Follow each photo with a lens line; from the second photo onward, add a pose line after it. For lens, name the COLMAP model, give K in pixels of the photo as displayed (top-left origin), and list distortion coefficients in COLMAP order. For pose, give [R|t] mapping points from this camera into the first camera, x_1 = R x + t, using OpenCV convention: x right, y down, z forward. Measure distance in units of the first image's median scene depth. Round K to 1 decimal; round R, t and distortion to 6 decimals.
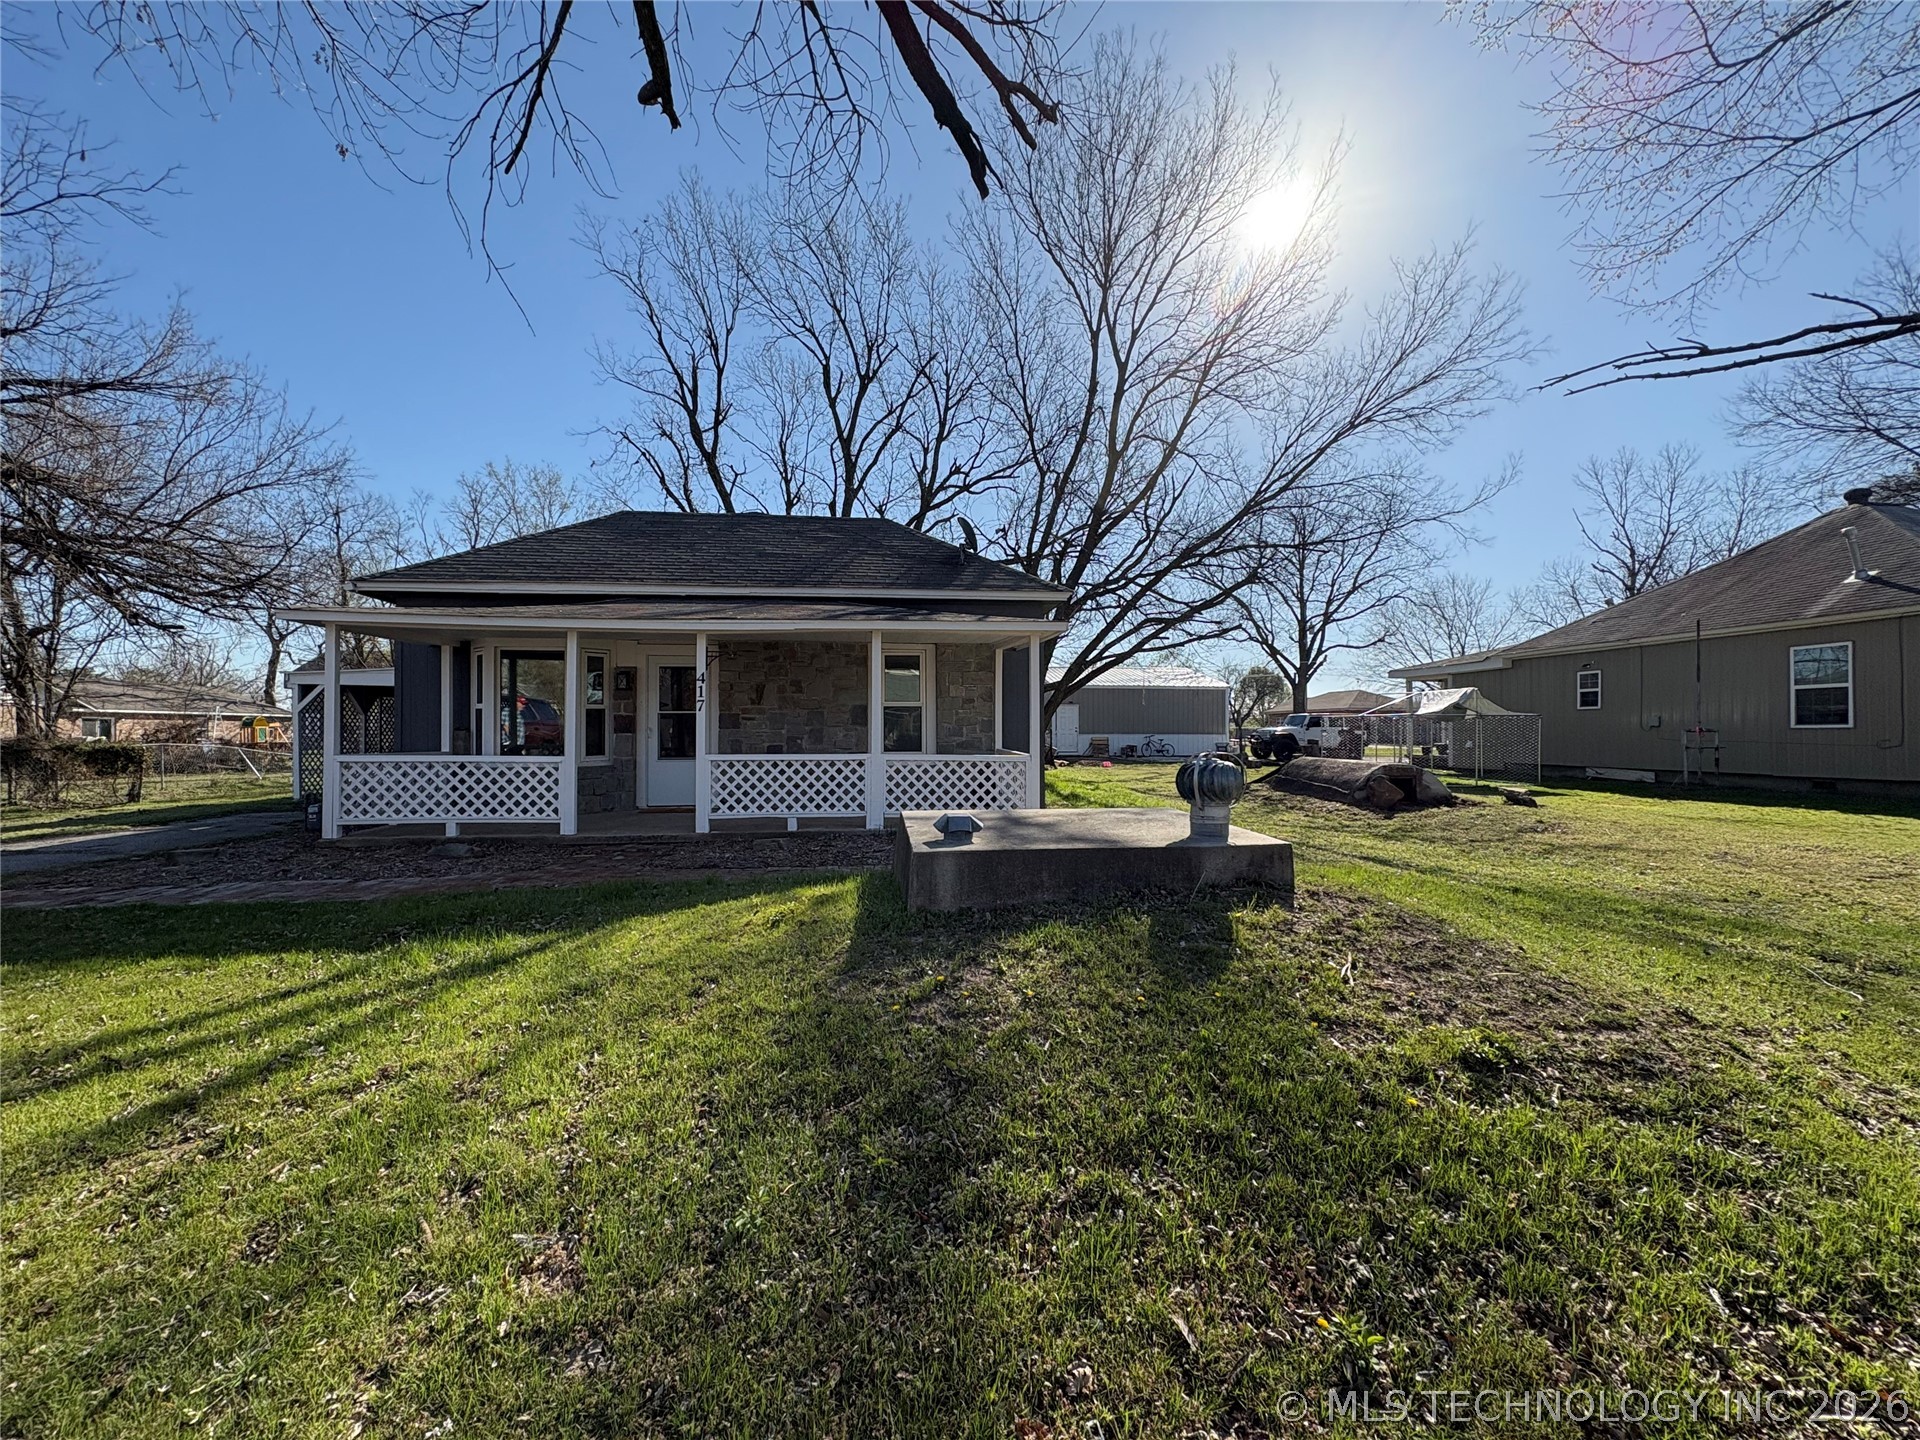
lens RADIAL K [[763.4, 0, 957.4], [0, 763.4, 720.0], [0, 0, 1]] dist [0.001351, -0.000072]
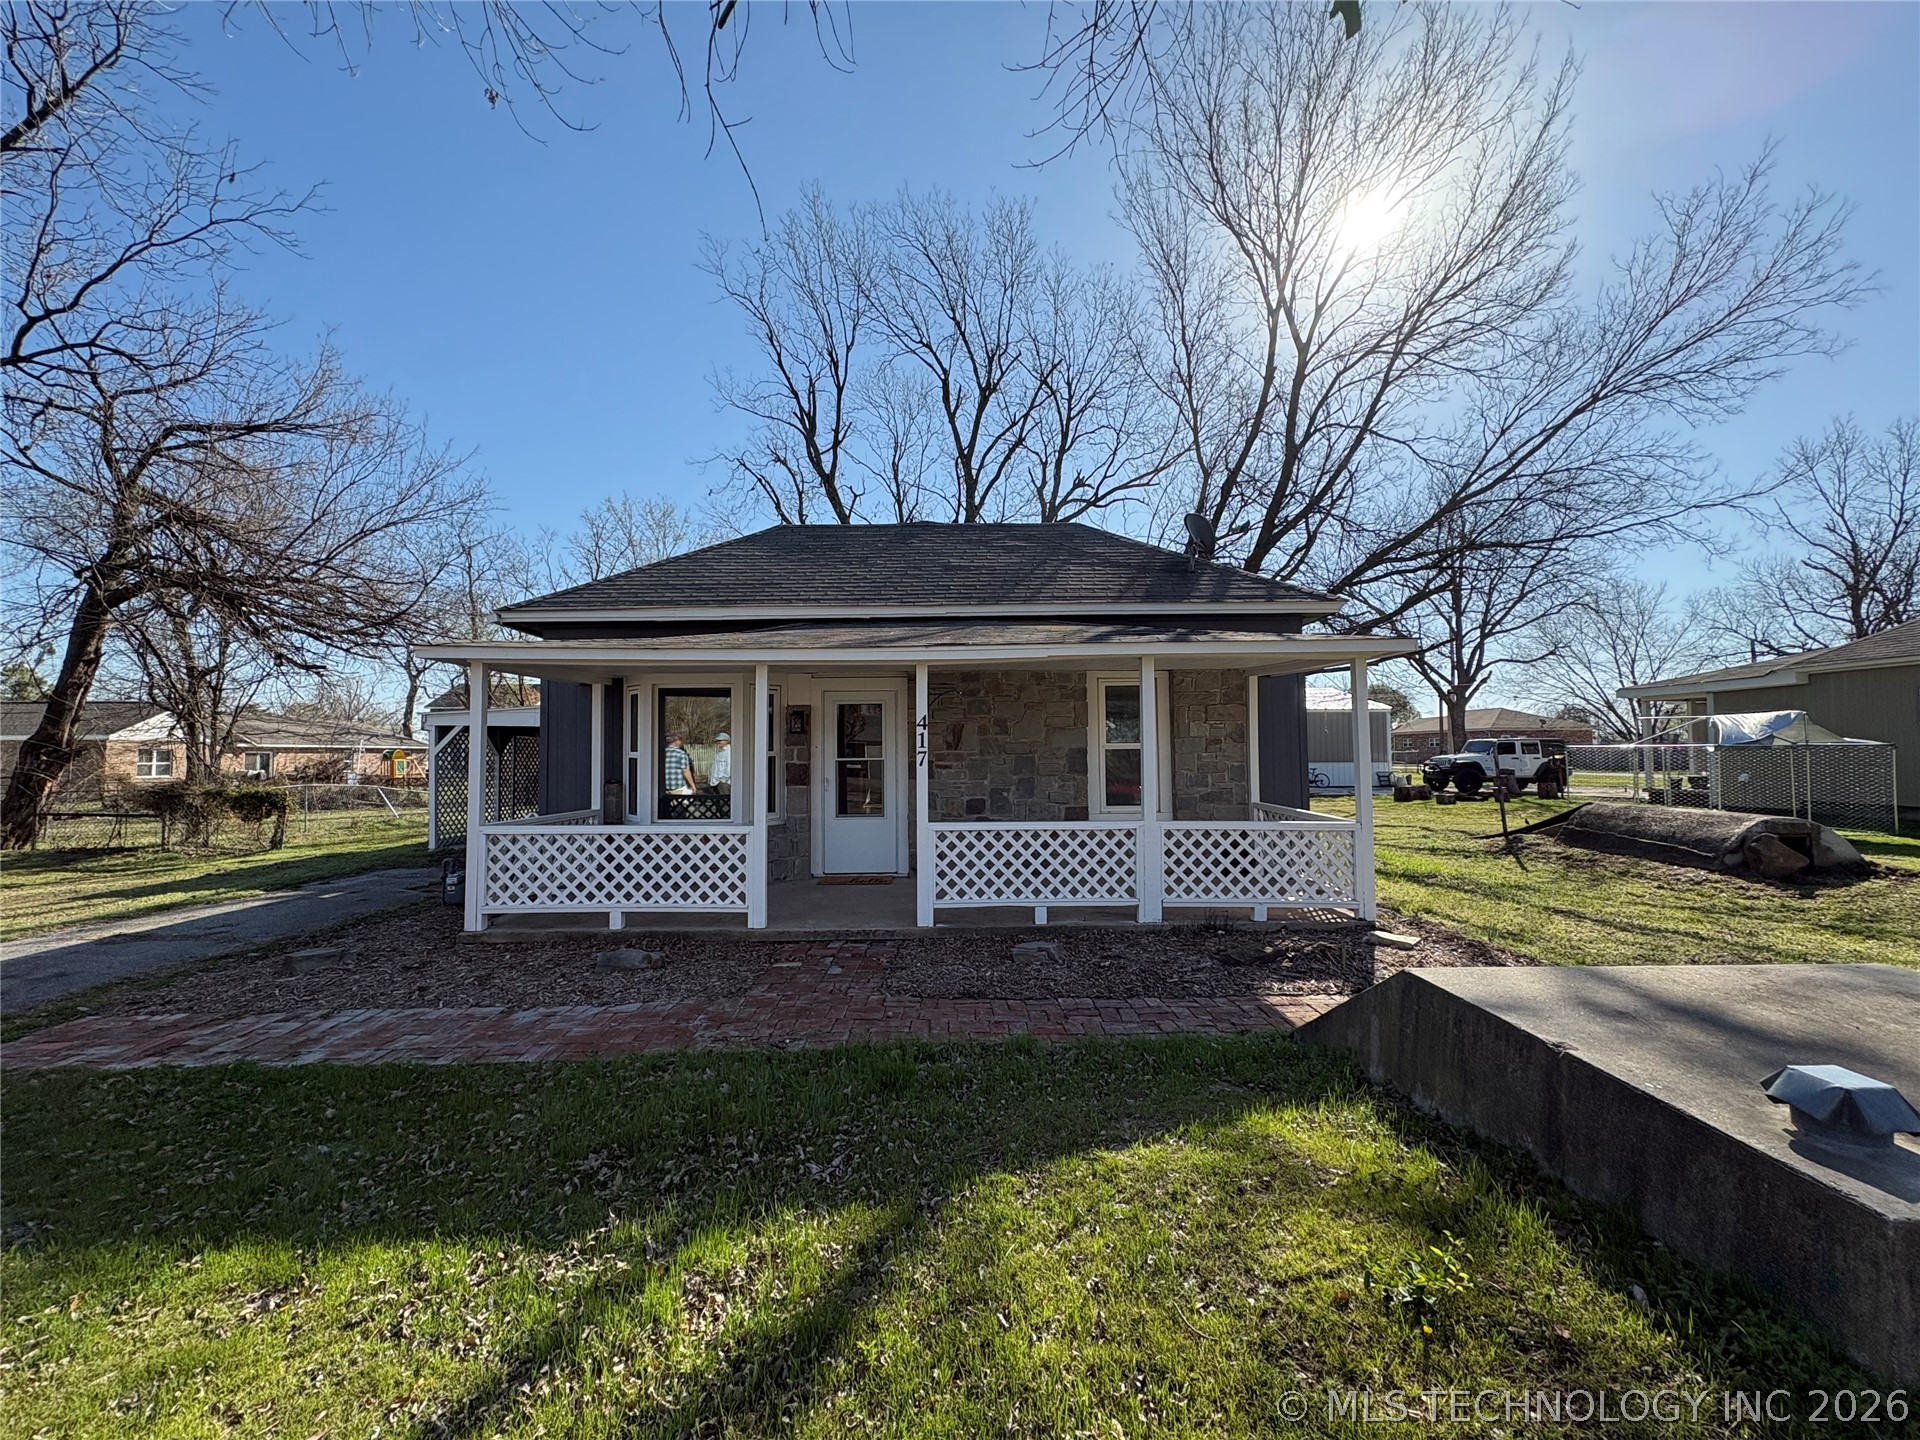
lens RADIAL K [[763.4, 0, 957.4], [0, 763.4, 720.0], [0, 0, 1]] dist [0.001351, -0.000072]
pose [[0.994046, -0.011860, -0.108314, -0.095226], [0.008618, 0.999502, -0.030355, -0.014865], [0.108620, 0.029241, 0.993653, 0.106292]]
